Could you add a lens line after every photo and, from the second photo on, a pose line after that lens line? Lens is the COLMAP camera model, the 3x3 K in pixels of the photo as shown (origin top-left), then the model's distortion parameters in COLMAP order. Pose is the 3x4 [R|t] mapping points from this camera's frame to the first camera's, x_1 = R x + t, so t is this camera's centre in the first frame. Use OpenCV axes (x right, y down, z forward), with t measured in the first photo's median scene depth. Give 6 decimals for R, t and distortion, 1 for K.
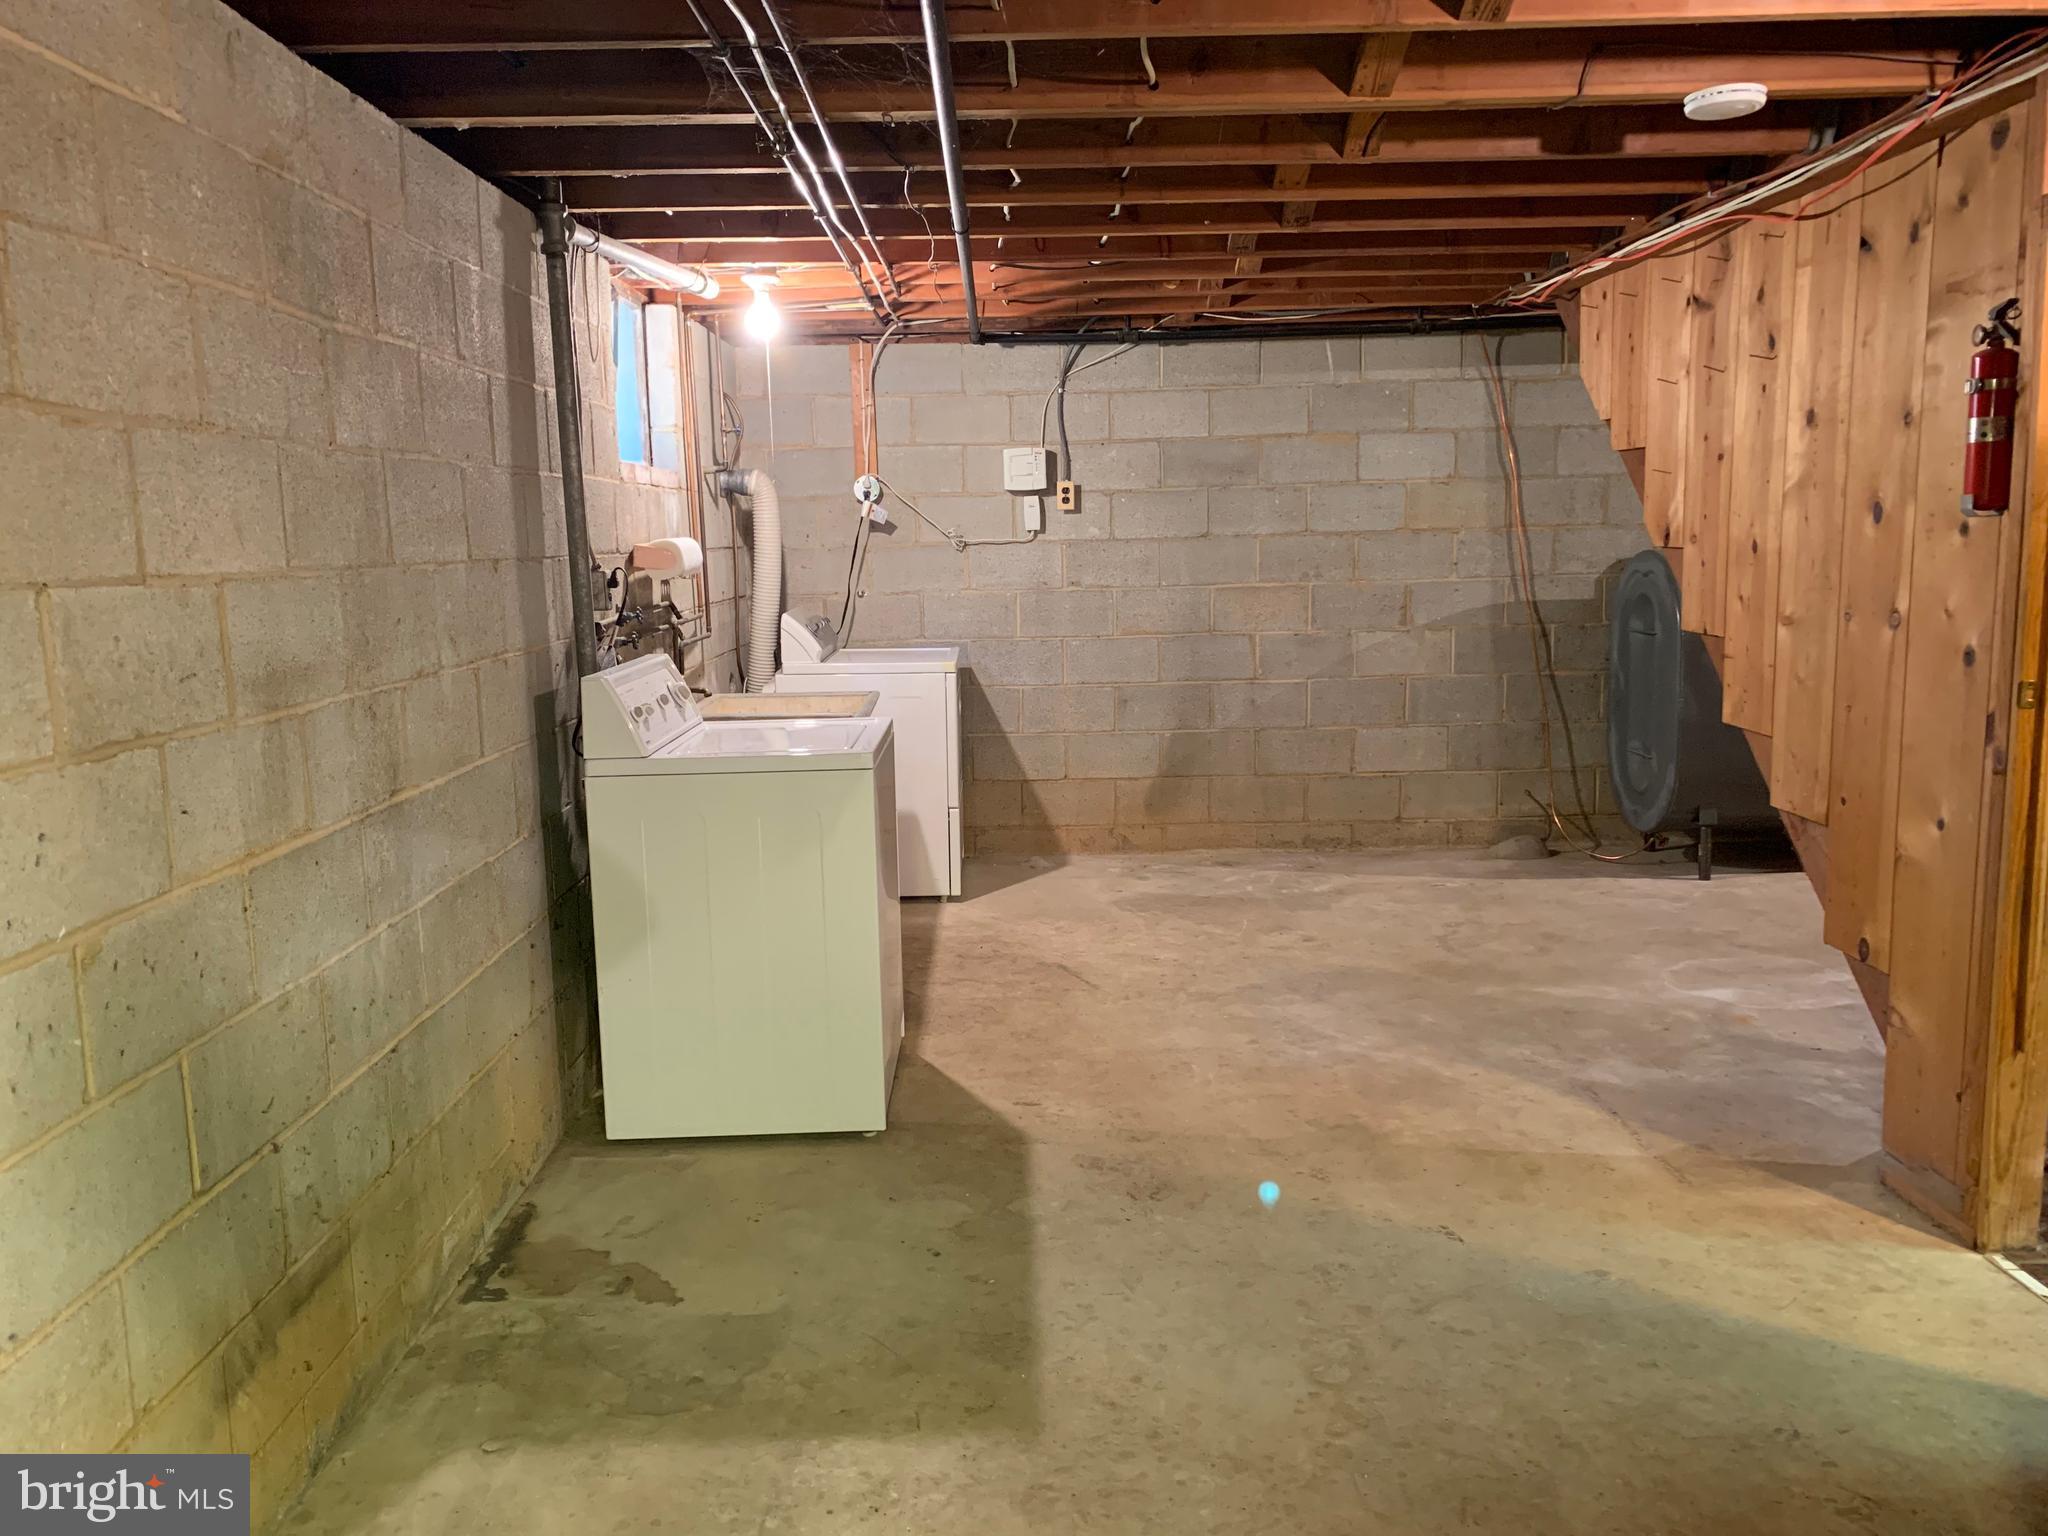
lens RADIAL K [[1562.4, 0, 1024.0], [0, 1562.4, 763.1], [0, 0, 1]] dist [0.015027, -0.017271]
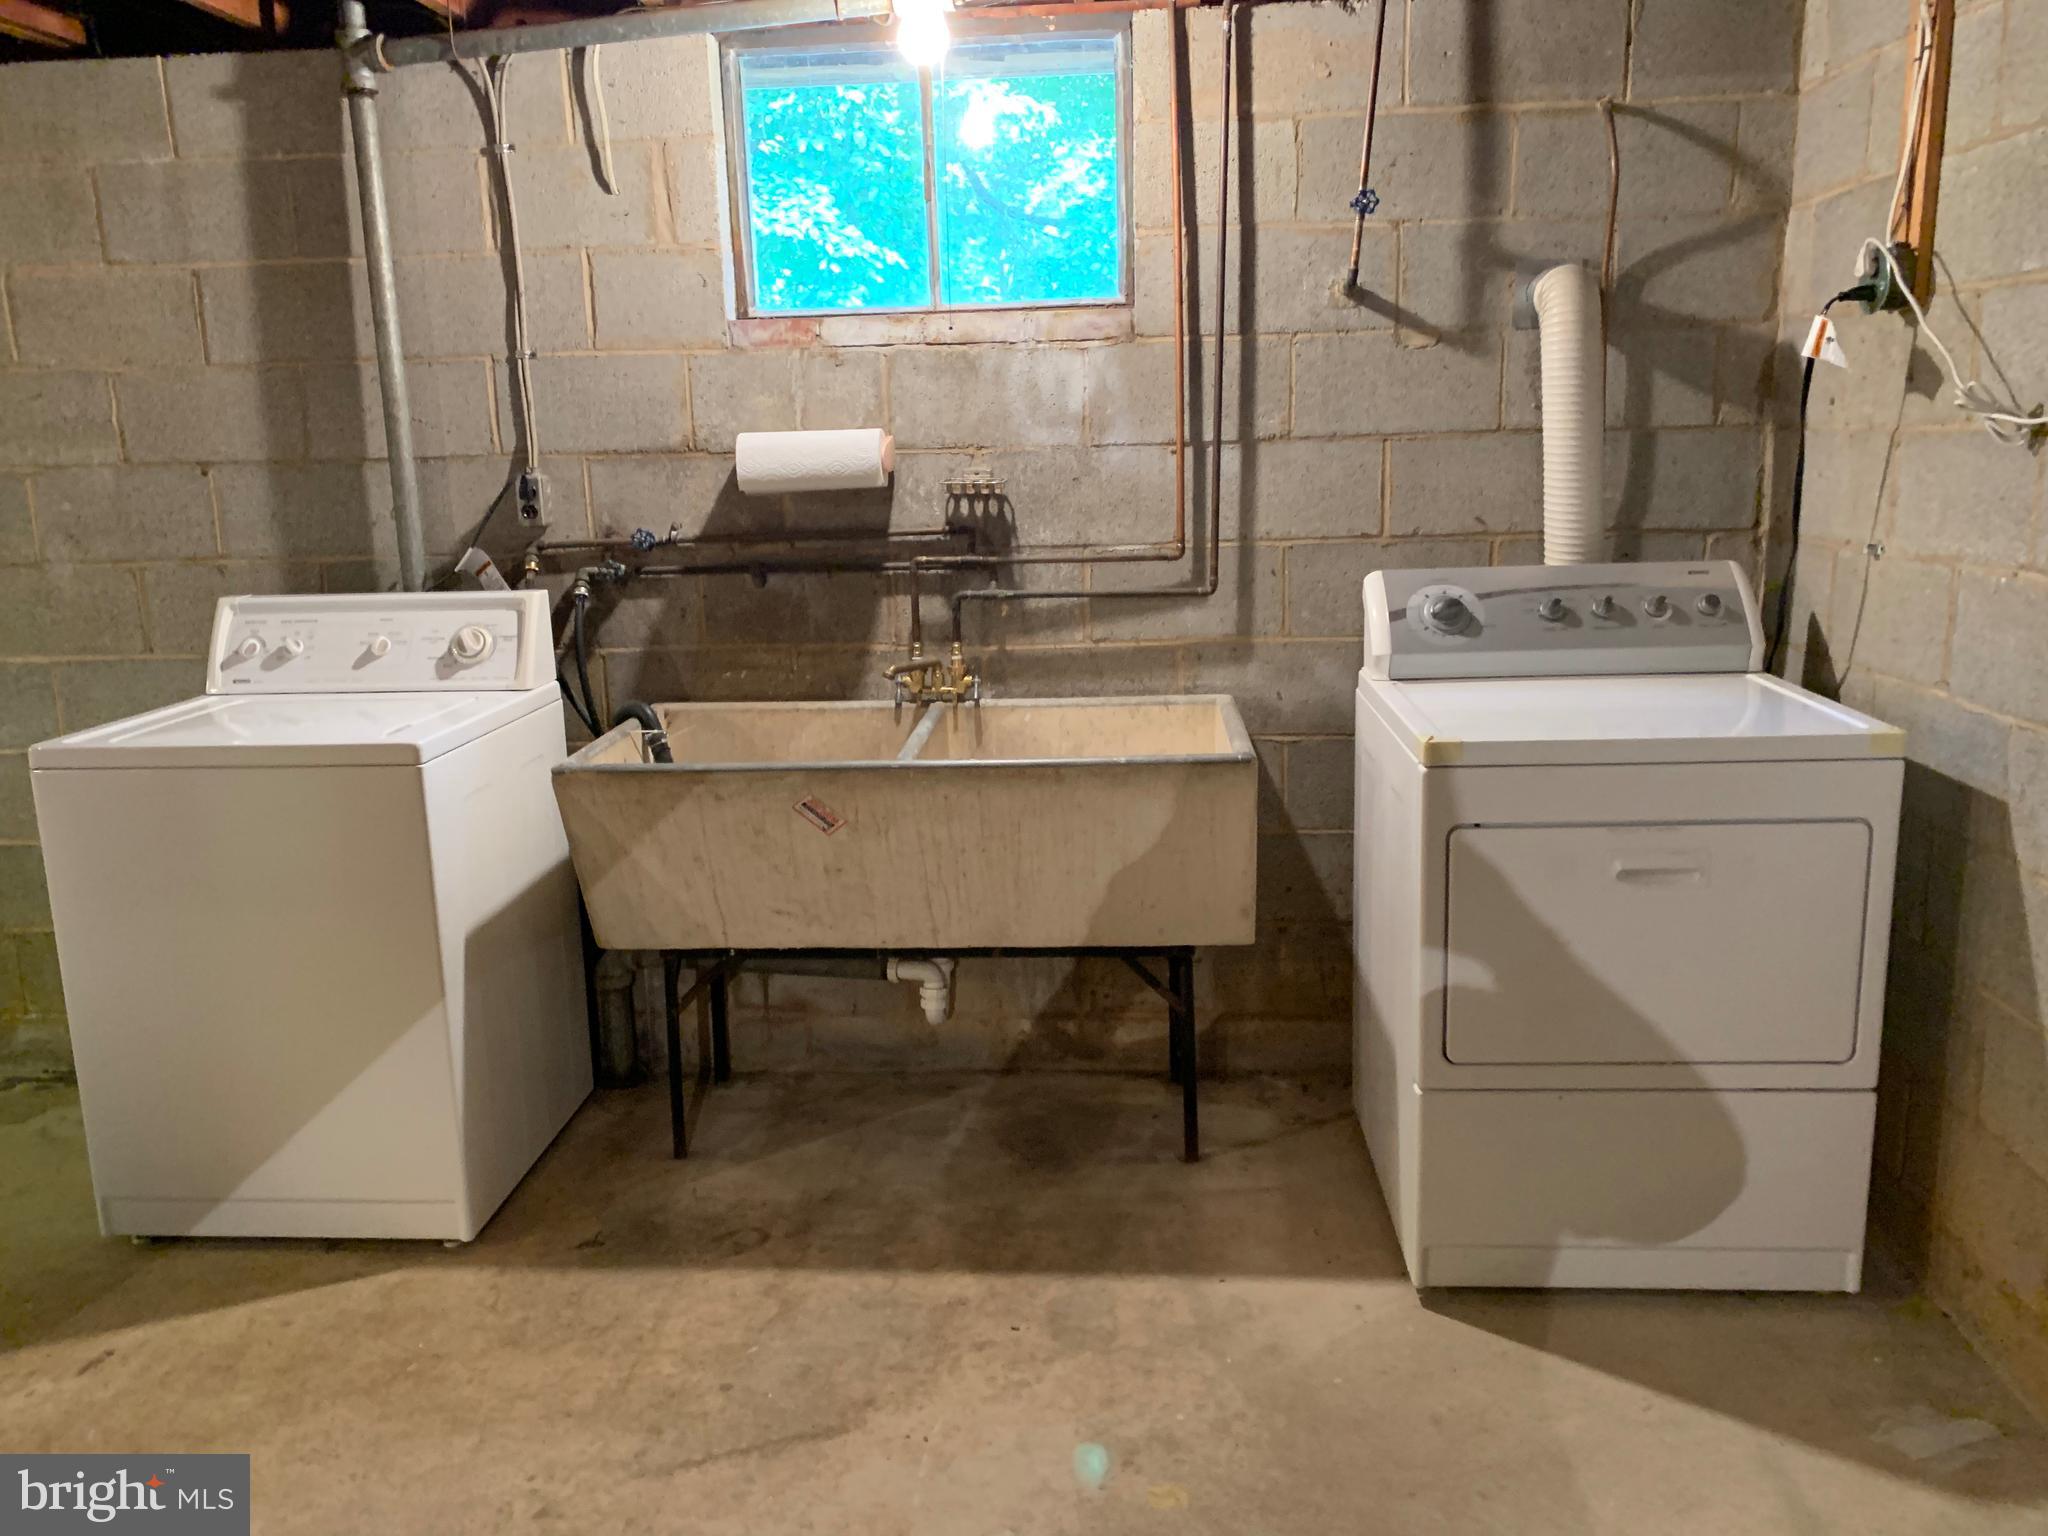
lens RADIAL K [[1562.4, 0, 1023.2], [0, 1562.4, 765.1], [0, 0, 1]] dist [0.015027, -0.017271]
pose [[-0.086312, 0.232309, -0.968805, 0.437477], [-0.125014, 0.962222, 0.241868, -0.178296], [0.988394, 0.141990, -0.054010, 1.136424]]
